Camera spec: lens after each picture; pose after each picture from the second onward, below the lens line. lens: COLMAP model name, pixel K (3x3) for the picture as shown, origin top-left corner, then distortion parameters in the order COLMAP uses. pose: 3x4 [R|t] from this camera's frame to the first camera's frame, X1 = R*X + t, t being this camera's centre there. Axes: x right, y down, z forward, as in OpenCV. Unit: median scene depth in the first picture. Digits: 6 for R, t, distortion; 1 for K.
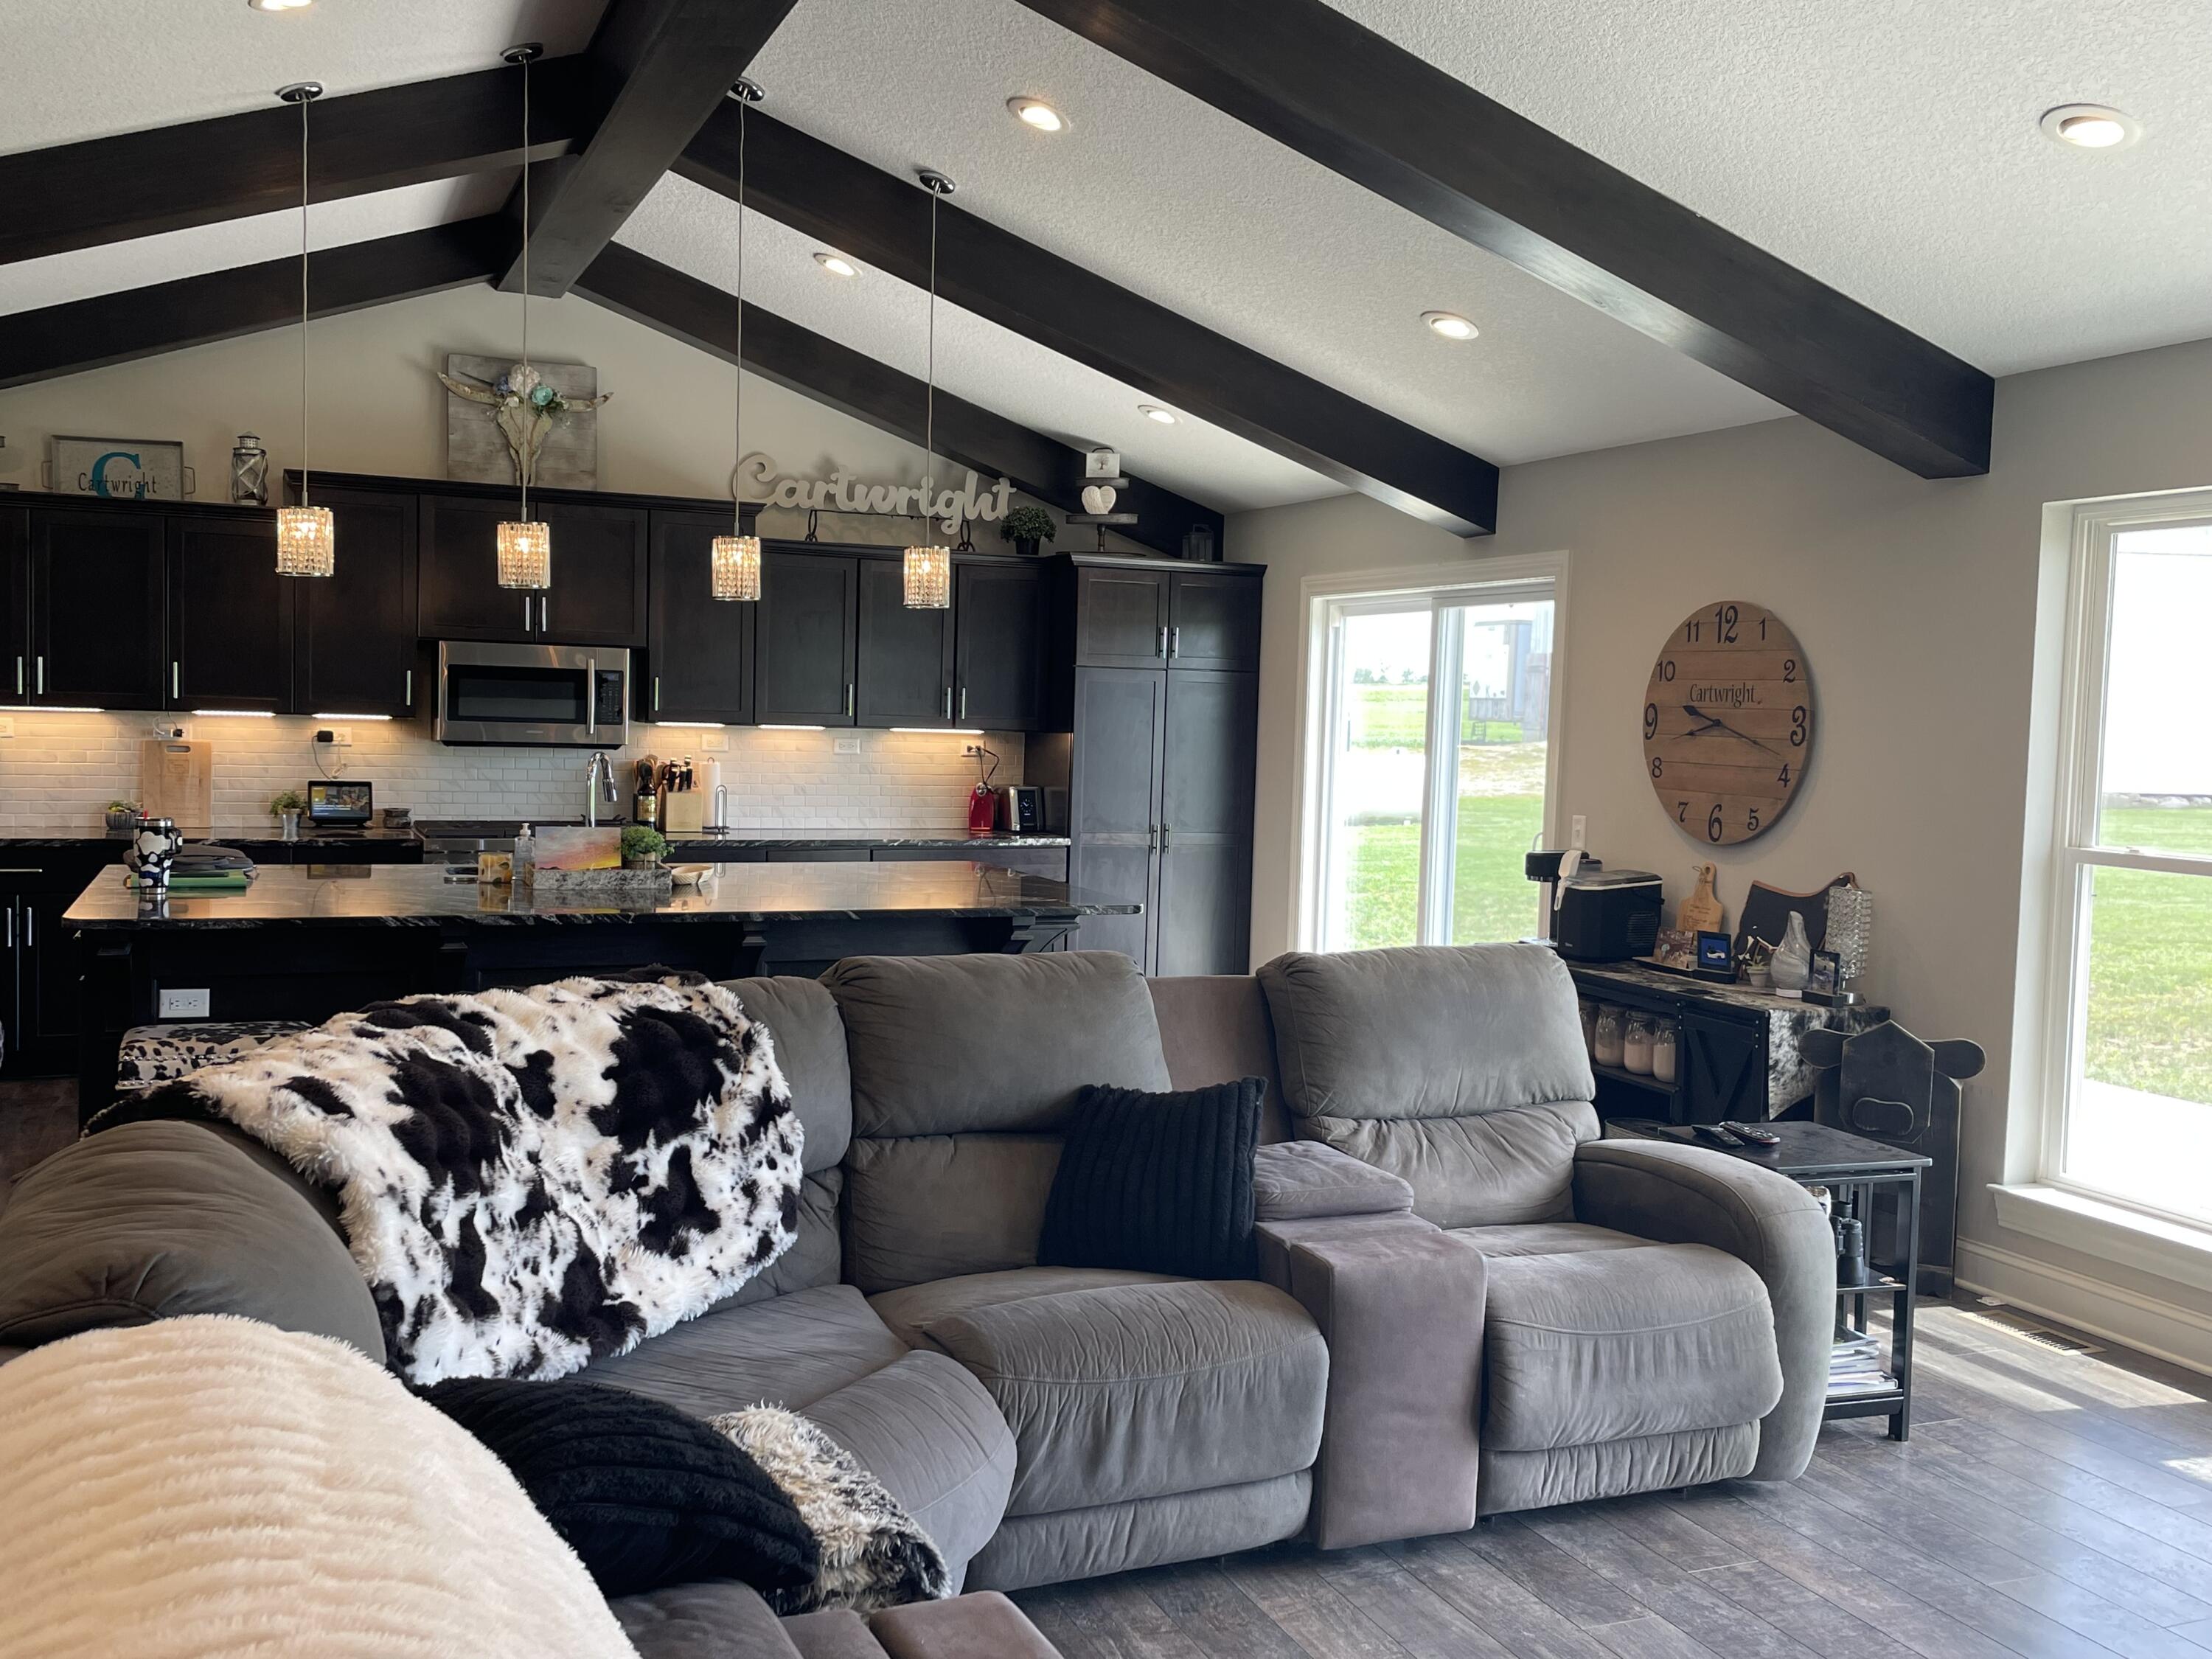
lens RADIAL K [[1987.1, 0, 1094.7], [0, 1987.1, 843.3], [0, 0, 1]] dist [0.094554, -0.118259]
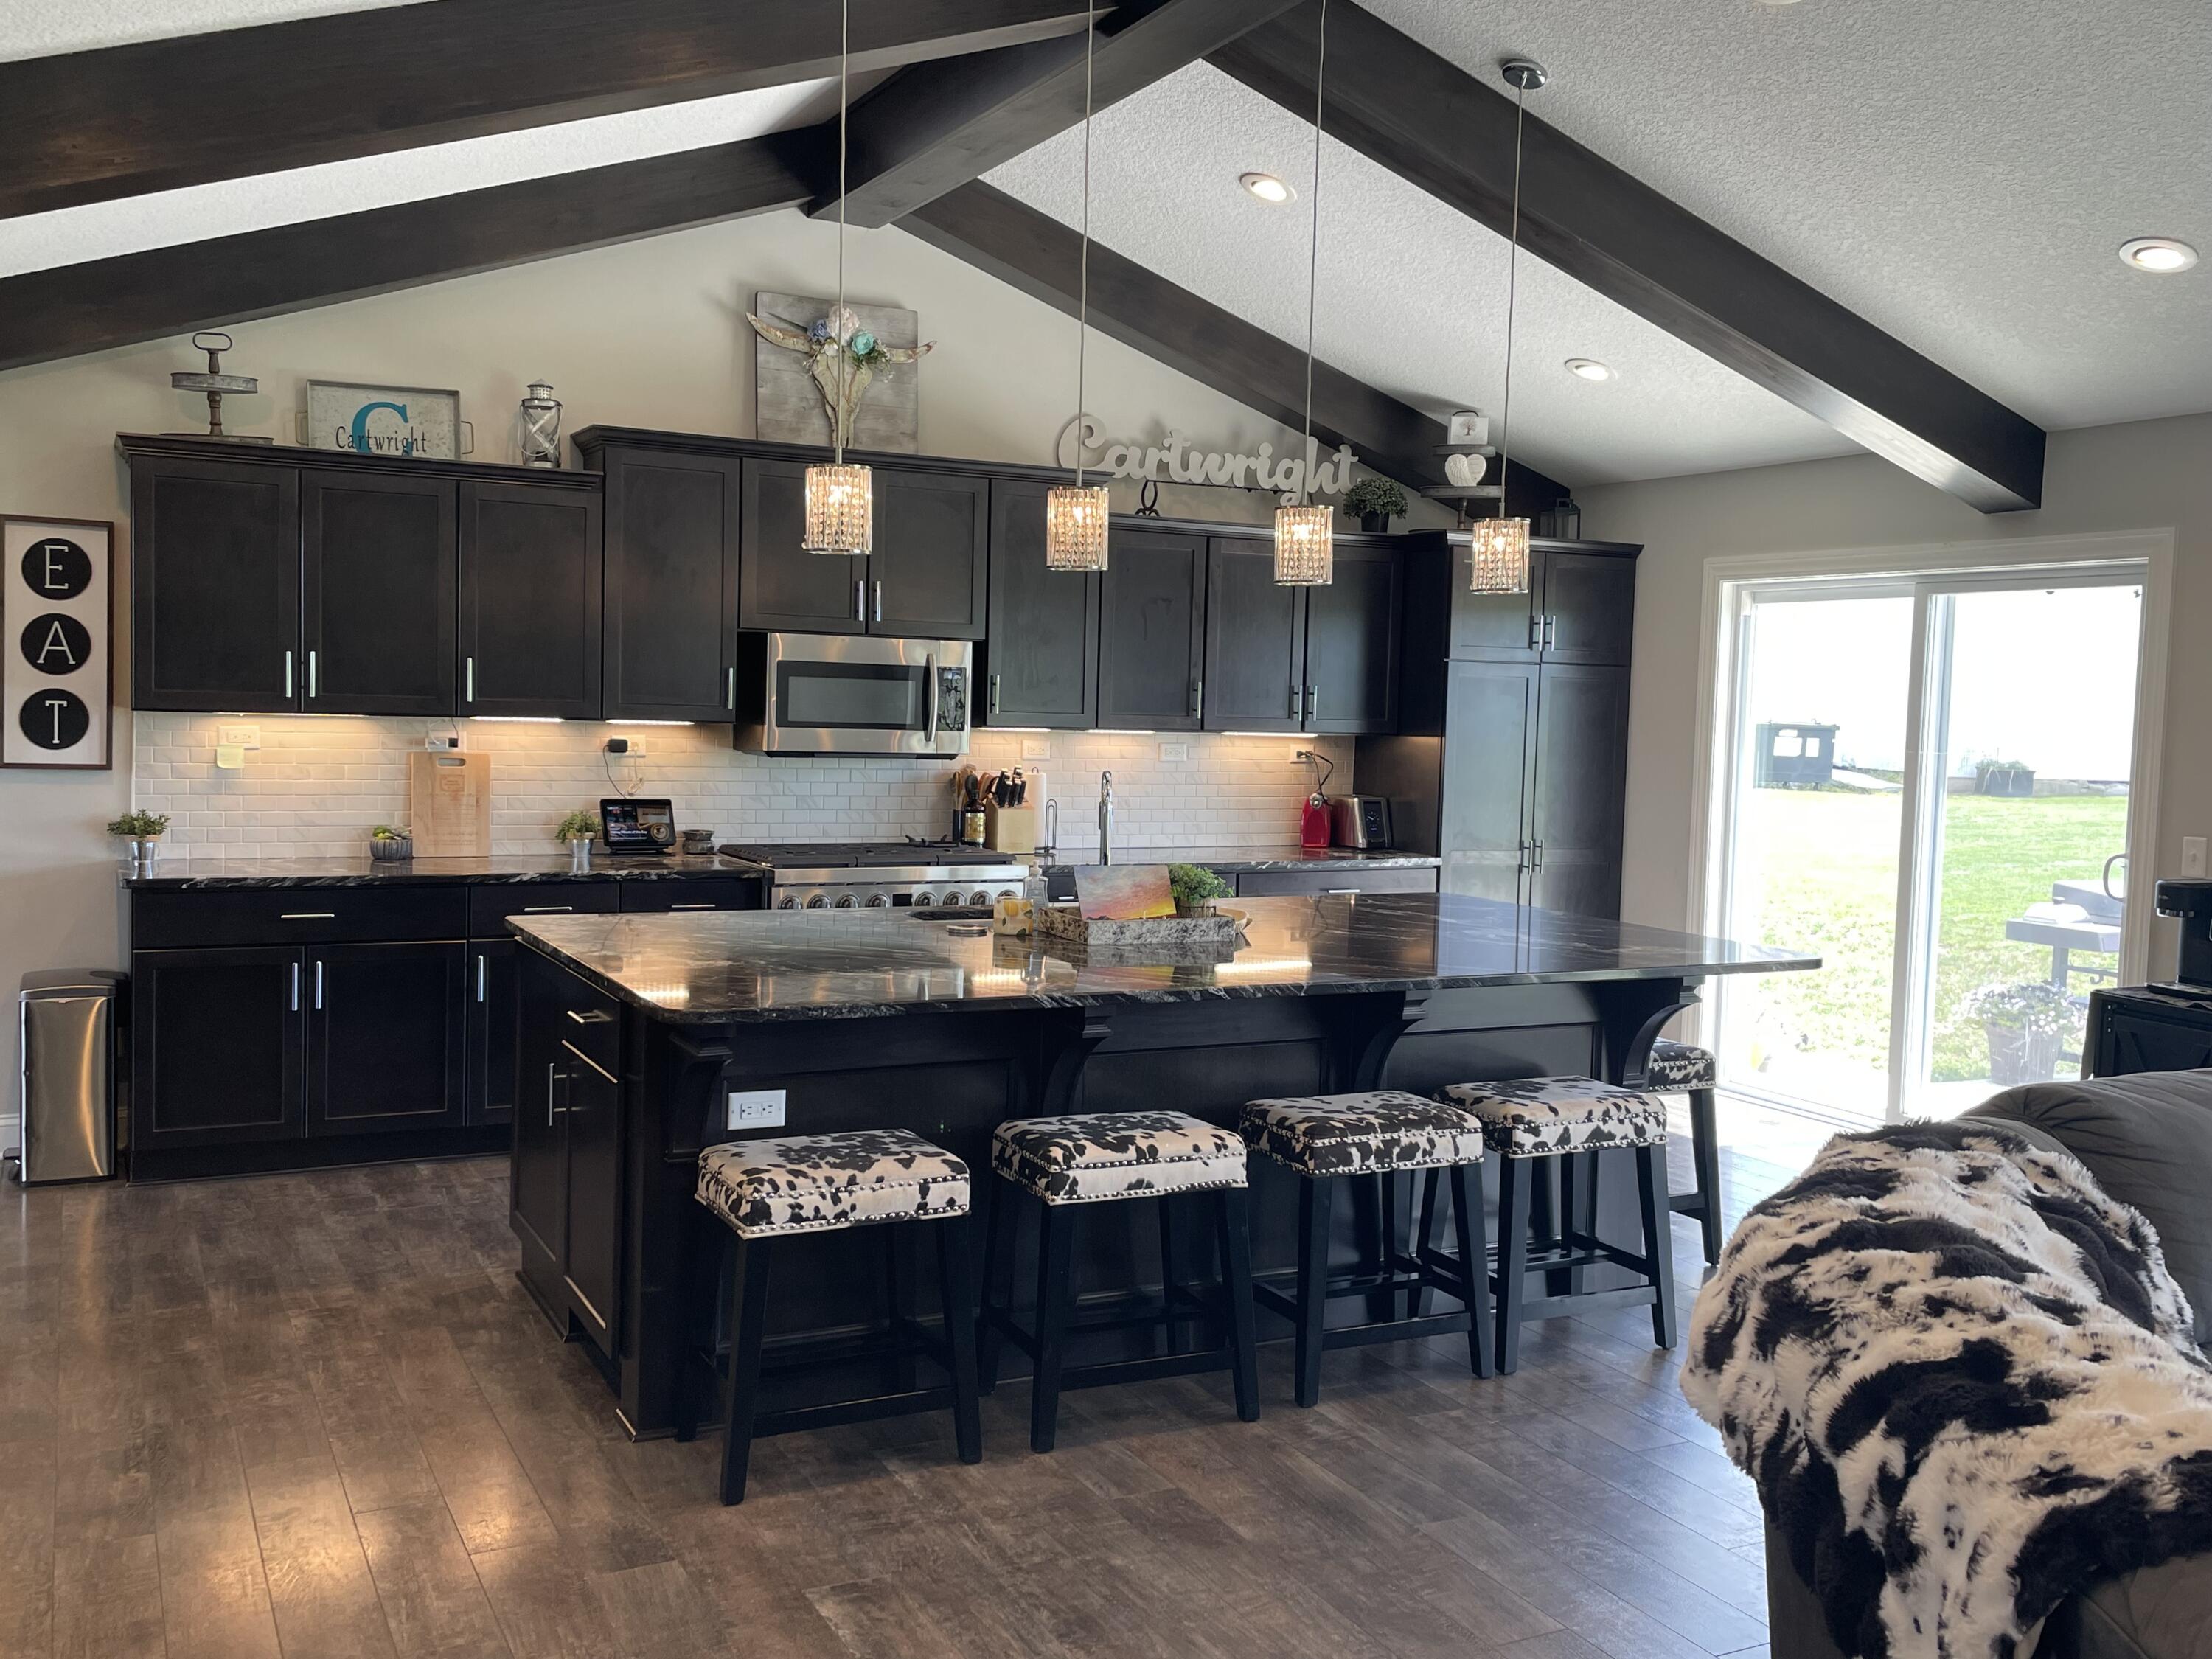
lens RADIAL K [[1987.1, 0, 1126.2], [0, 1987.1, 823.1], [0, 0, 1]] dist [0.094554, -0.118259]
pose [[0.996090, -0.005764, 0.088155, -0.239799], [0.006082, 0.999976, -0.003347, -0.016426], [-0.088133, 0.003870, 0.996101, 0.148130]]
